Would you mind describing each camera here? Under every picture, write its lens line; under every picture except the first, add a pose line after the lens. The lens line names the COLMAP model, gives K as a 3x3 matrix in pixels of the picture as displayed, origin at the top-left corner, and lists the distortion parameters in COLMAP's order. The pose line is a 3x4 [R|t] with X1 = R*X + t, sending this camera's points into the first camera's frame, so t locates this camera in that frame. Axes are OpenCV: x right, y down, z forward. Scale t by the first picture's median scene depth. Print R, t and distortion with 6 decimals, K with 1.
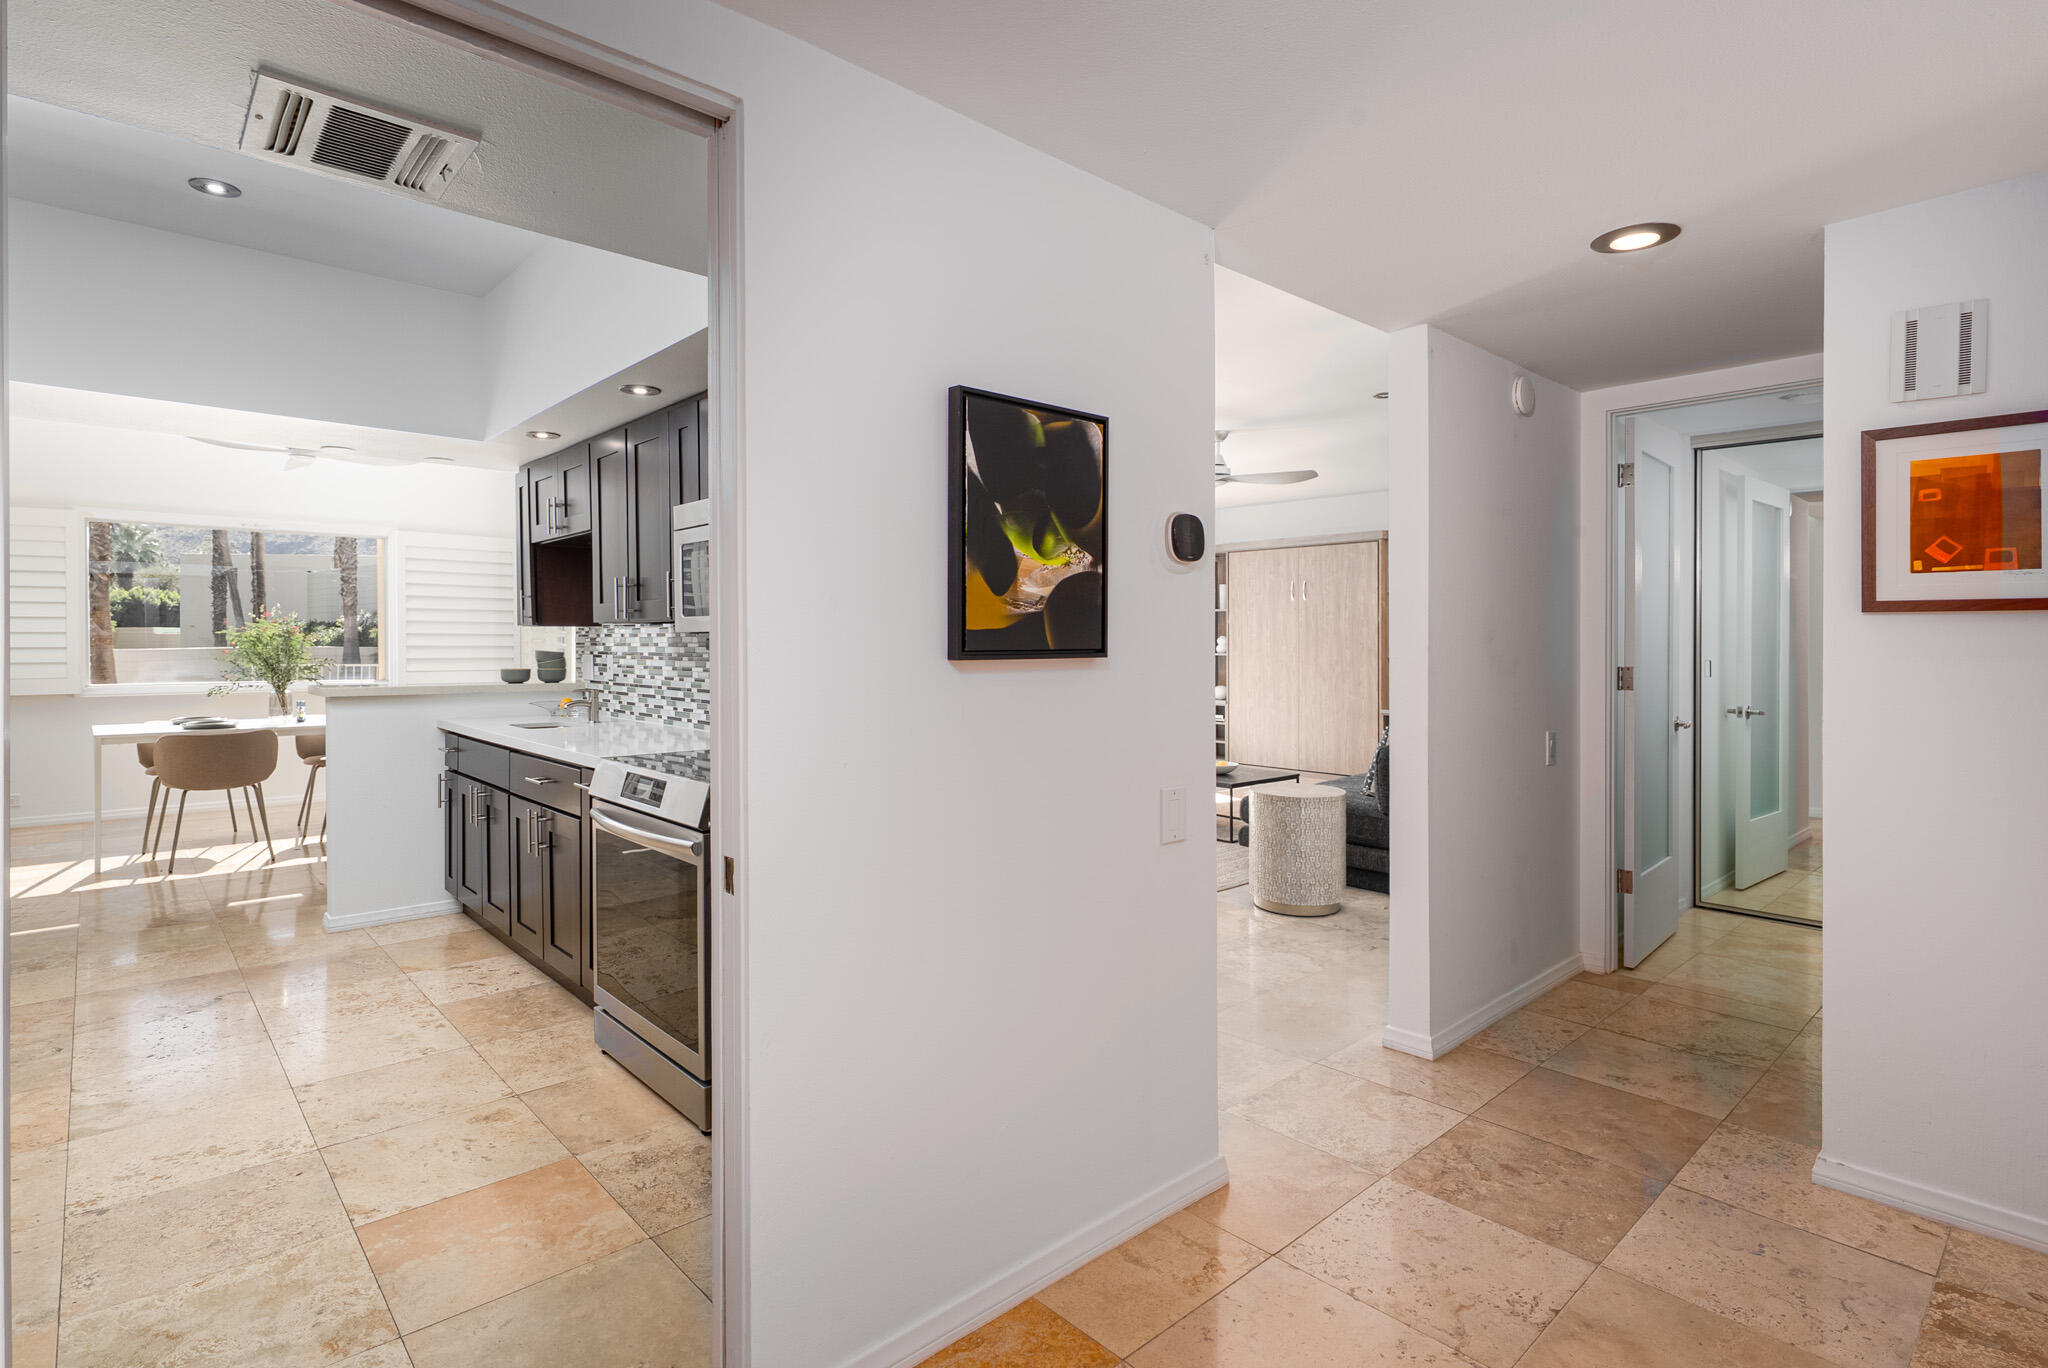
lens RADIAL K [[995.6, 0, 1022.5], [0, 995.6, 657.8], [0, 0, 1]] dist [0.004753, -0.000108]
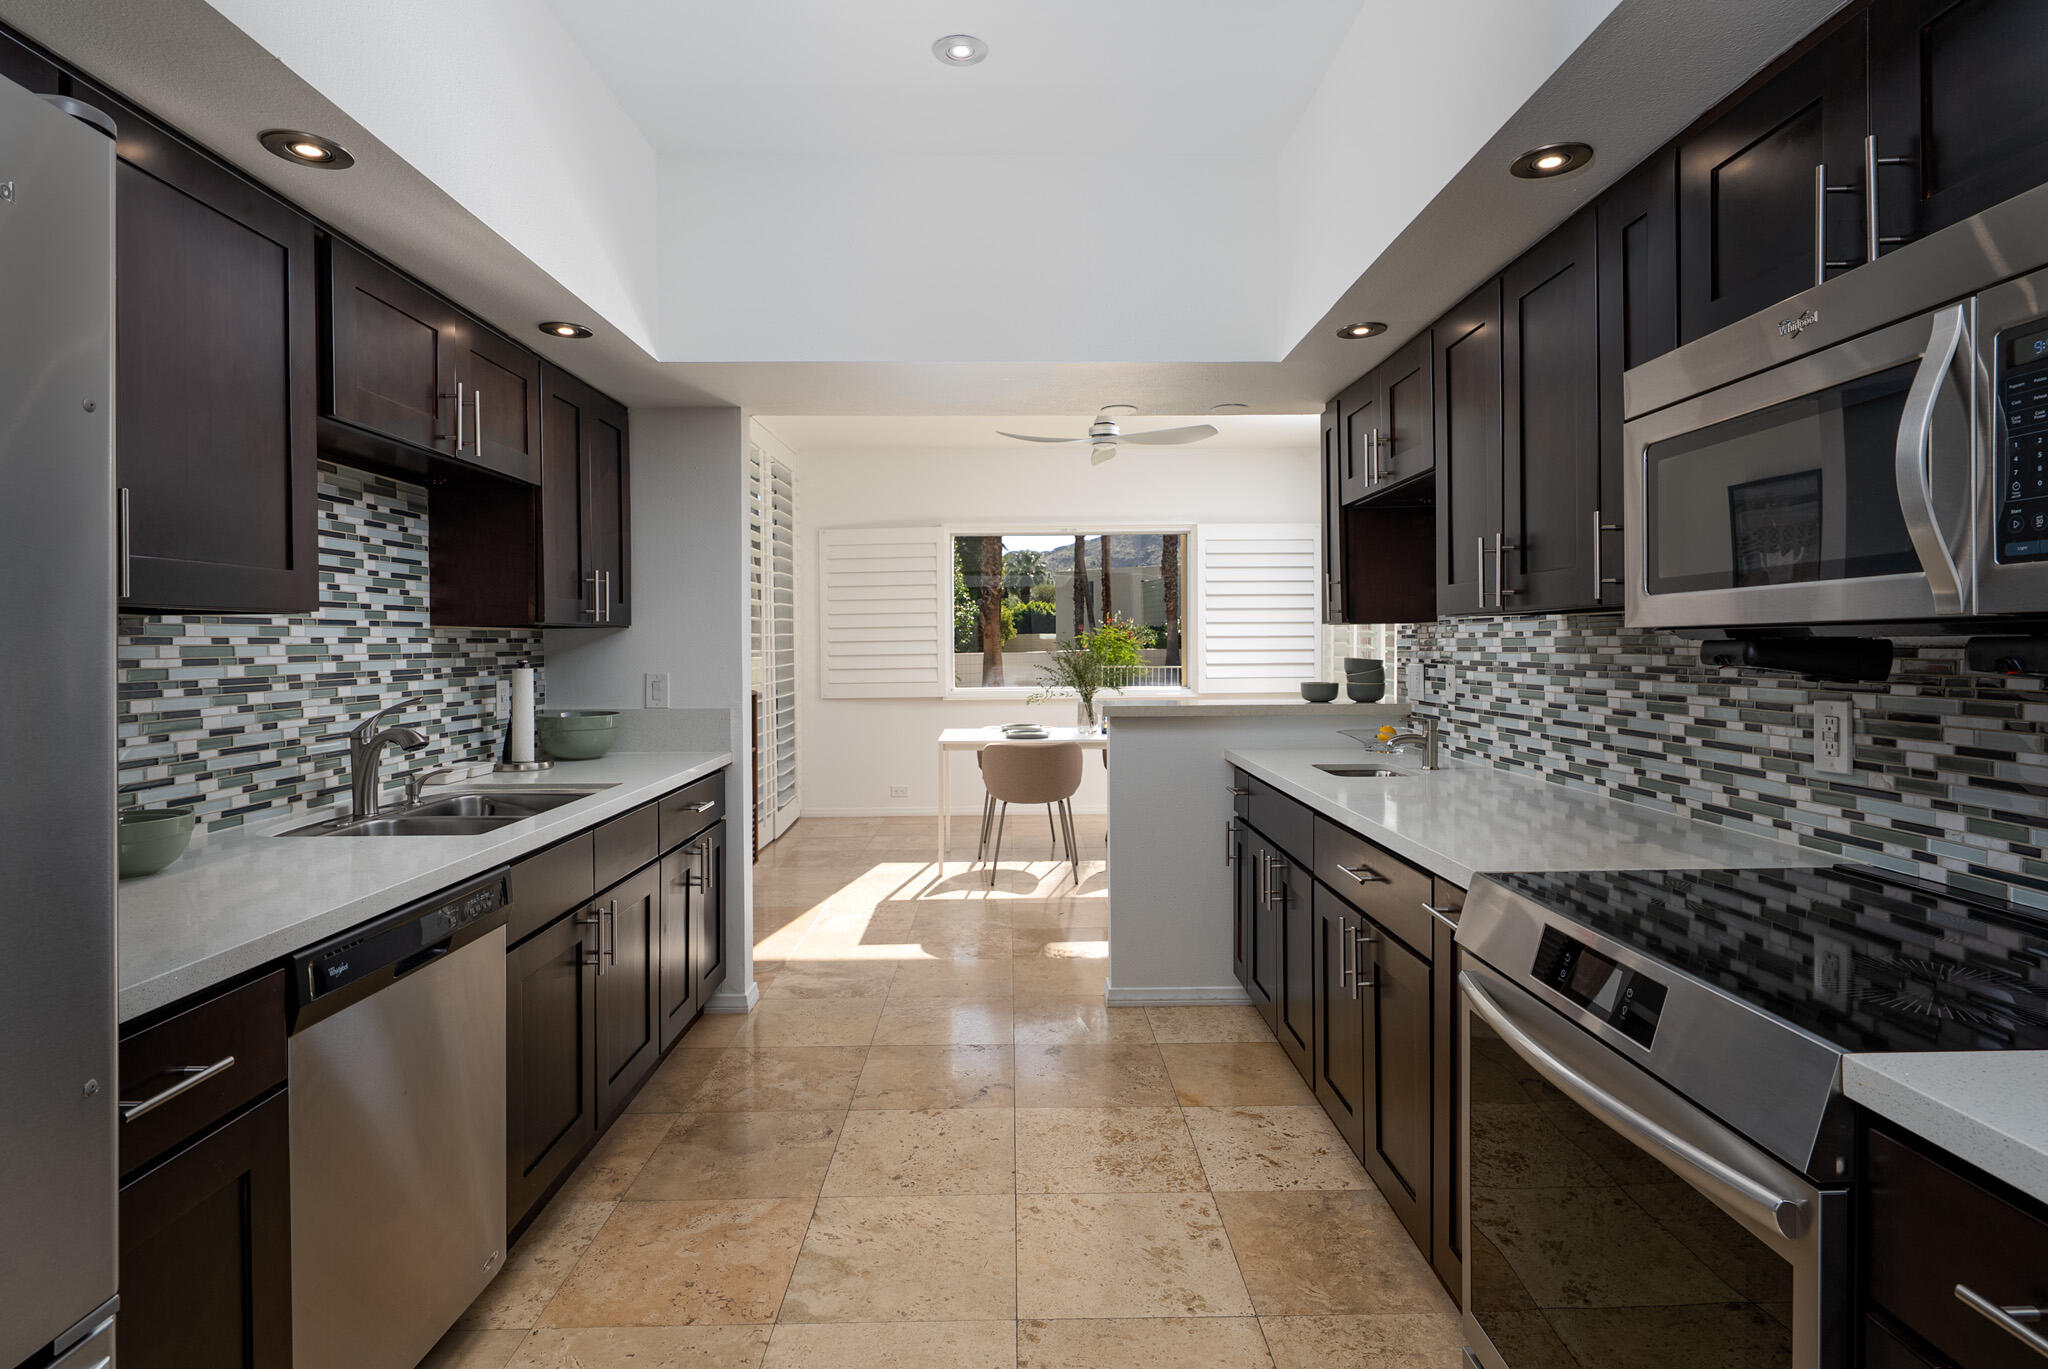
lens RADIAL K [[1092.4, 0, 1024.0], [0, 1092.4, 684.5], [0, 0, 1]] dist [-0.000058, 0.000084]
pose [[0.745324, 0.013836, -0.666559, -0.144920], [0.002237, 0.999727, 0.023253, -0.007613], [0.666699, -0.018822, 0.745089, 0.274973]]
